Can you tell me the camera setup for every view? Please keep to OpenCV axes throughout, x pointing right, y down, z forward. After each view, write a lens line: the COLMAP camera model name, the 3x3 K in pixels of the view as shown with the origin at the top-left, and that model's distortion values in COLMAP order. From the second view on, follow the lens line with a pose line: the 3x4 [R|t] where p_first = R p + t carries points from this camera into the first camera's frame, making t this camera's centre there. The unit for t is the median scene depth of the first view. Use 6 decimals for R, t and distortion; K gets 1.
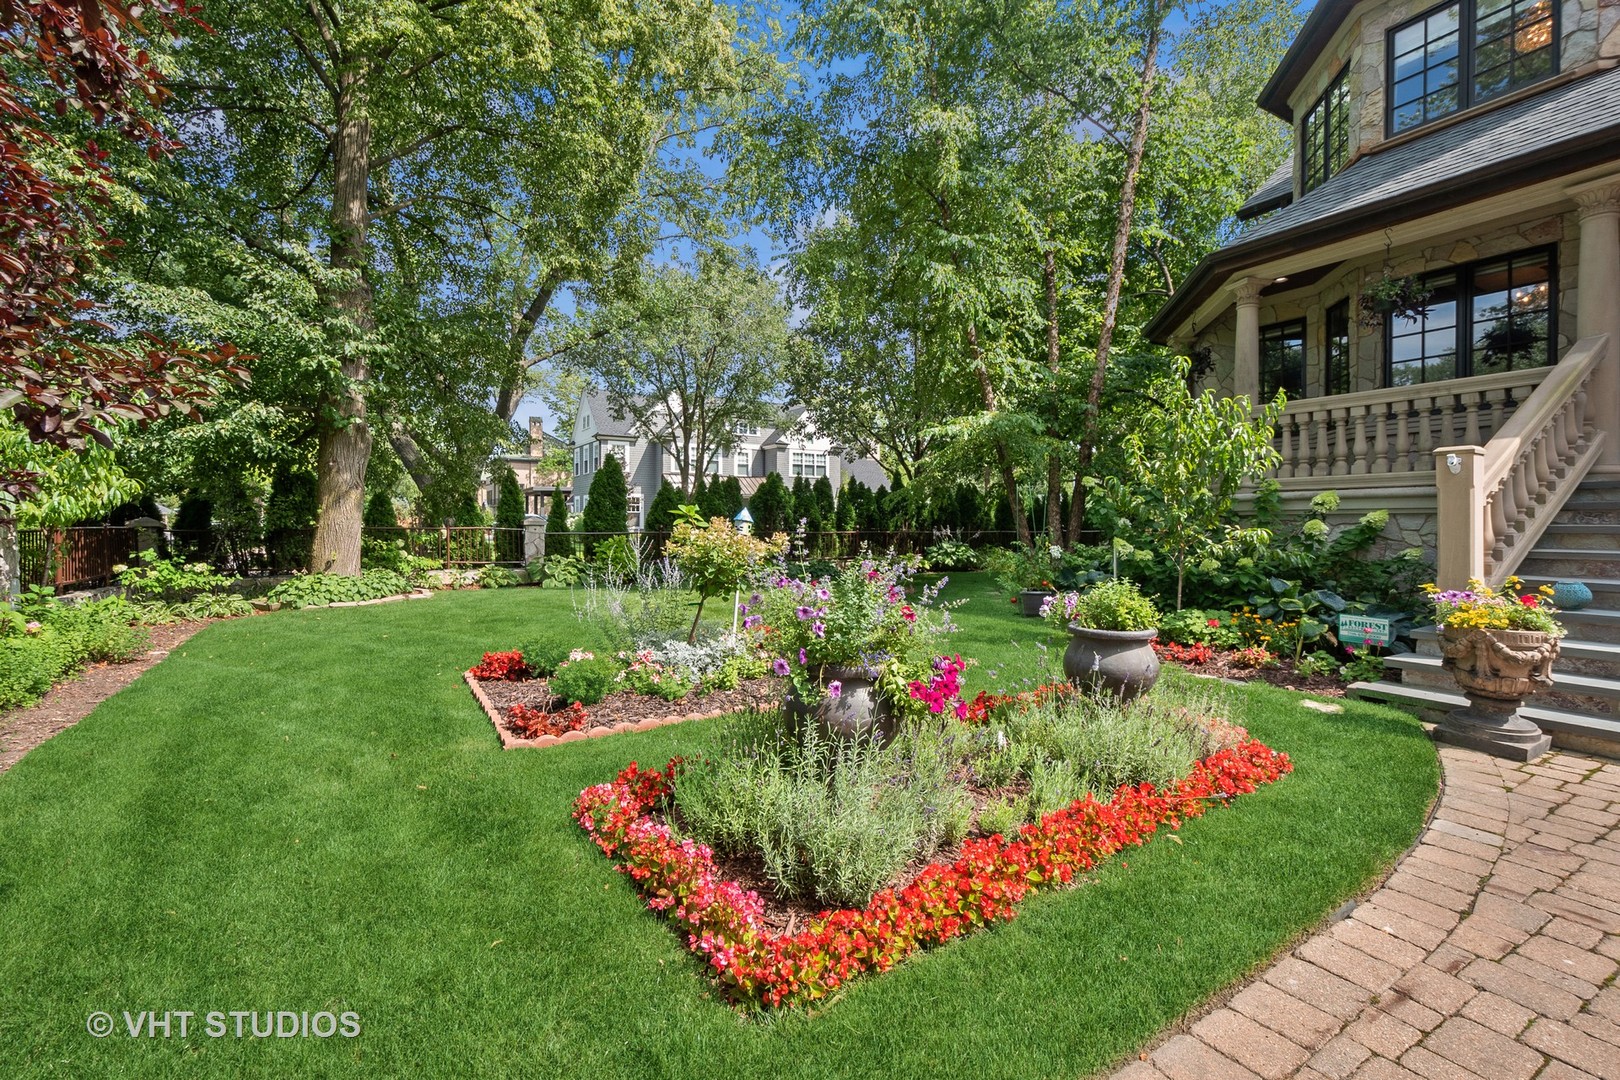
lens RADIAL K [[713.6, 0, 802.9], [0, 713.6, 528.8], [0, 0, 1]] dist [-0.001295, -0.000371]
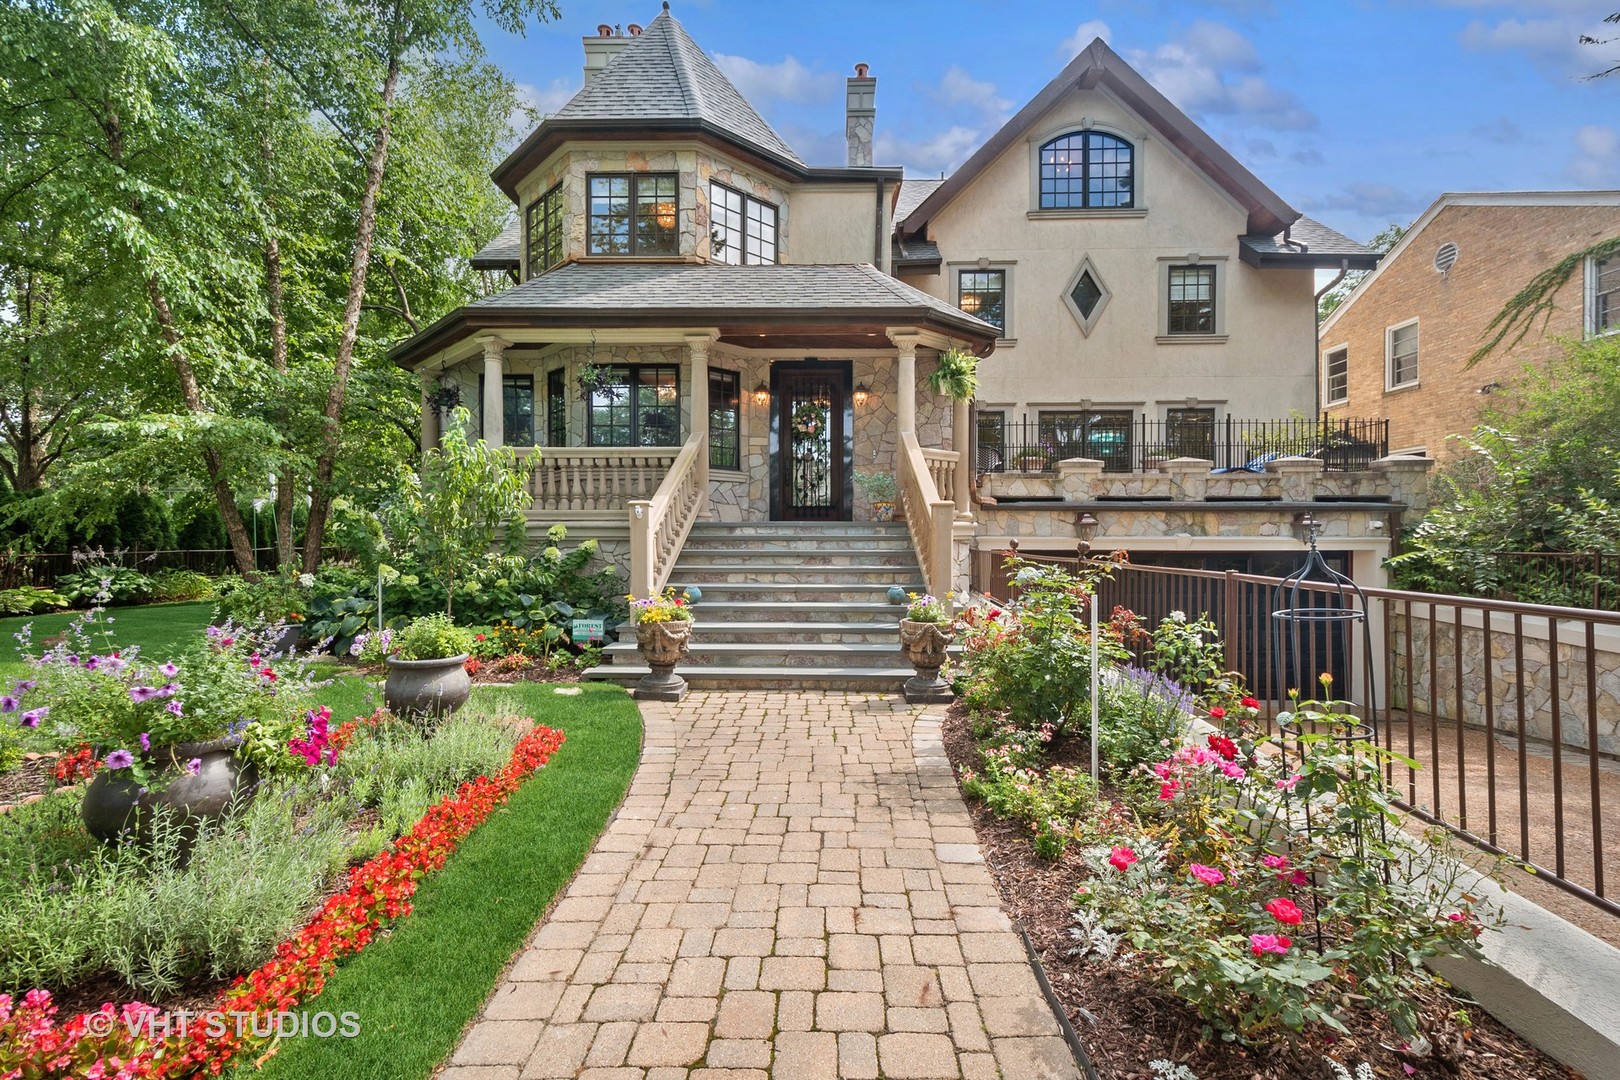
lens RADIAL K [[713.6, 0, 802.9], [0, 713.6, 528.8], [0, 0, 1]] dist [-0.001295, -0.000371]
pose [[0.542031, 0.001329, 0.840358, -0.120184], [0.012154, 0.999882, -0.009420, -0.028642], [-0.840271, 0.015320, 0.541950, -0.077181]]
